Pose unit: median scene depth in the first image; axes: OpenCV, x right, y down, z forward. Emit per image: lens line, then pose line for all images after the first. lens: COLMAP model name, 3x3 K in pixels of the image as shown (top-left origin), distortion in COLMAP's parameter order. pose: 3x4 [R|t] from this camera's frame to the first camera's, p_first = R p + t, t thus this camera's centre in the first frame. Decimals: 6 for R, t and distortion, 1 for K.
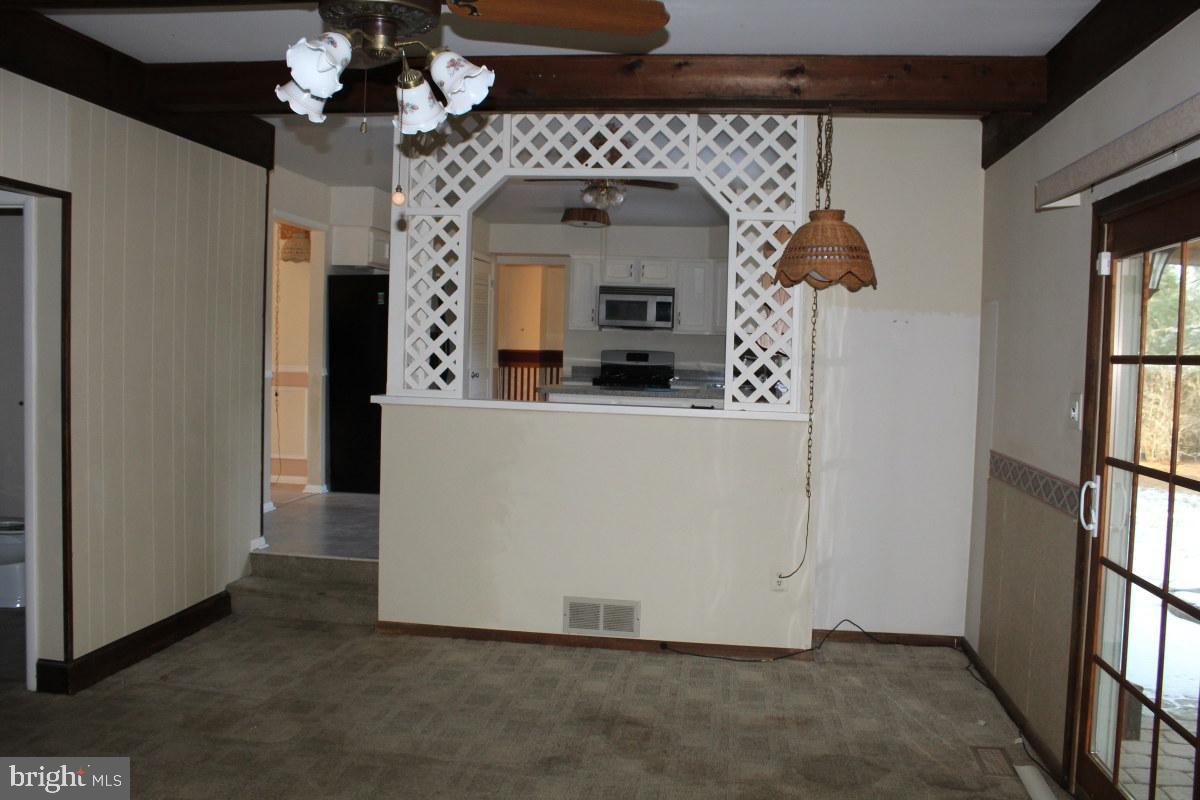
lens RADIAL K [[1005.2, 0, 596.8], [0, 1005.2, 395.4], [0, 0, 1]] dist [-0.153908, 0.127257]
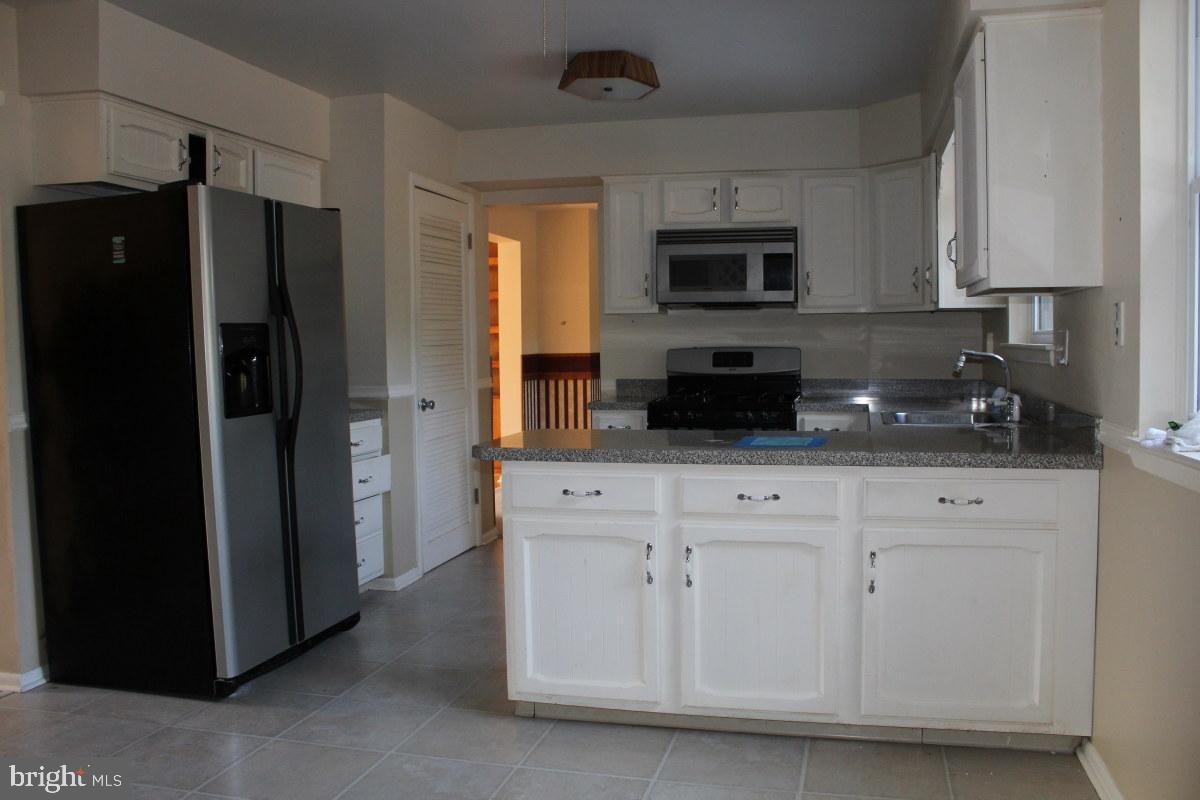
lens RADIAL K [[1005.2, 0, 608.8], [0, 1005.2, 399.6], [0, 0, 1]] dist [-0.153908, 0.127257]
pose [[0.993973, -0.033654, -0.104331, 0.030073], [0.033906, 0.999425, 0.000639, -0.019176], [0.104250, -0.004173, 0.994542, 0.459626]]
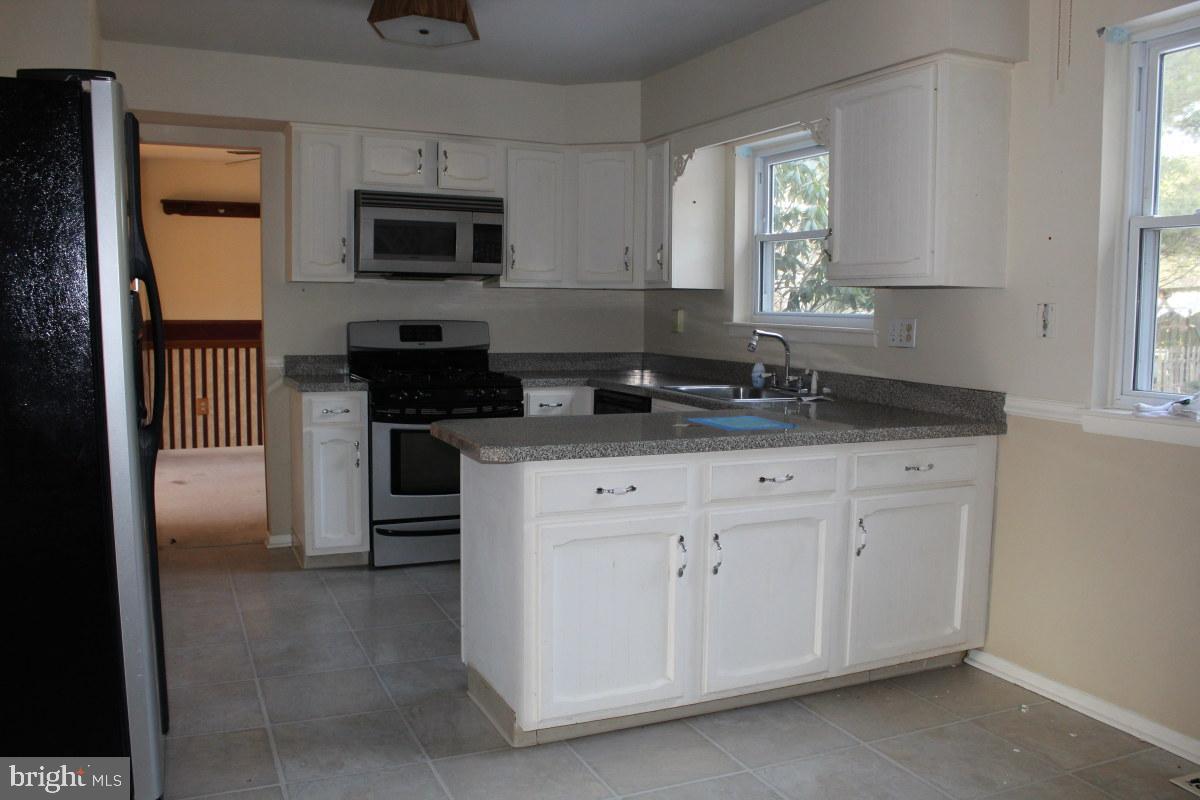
lens RADIAL K [[1005.2, 0, 600.7], [0, 1005.2, 403.8], [0, 0, 1]] dist [-0.153908, 0.127257]
pose [[0.845945, -0.069306, 0.528747, -0.157455], [0.039015, 0.996905, 0.068250, -0.033979], [-0.531840, -0.037107, 0.846031, 0.526646]]
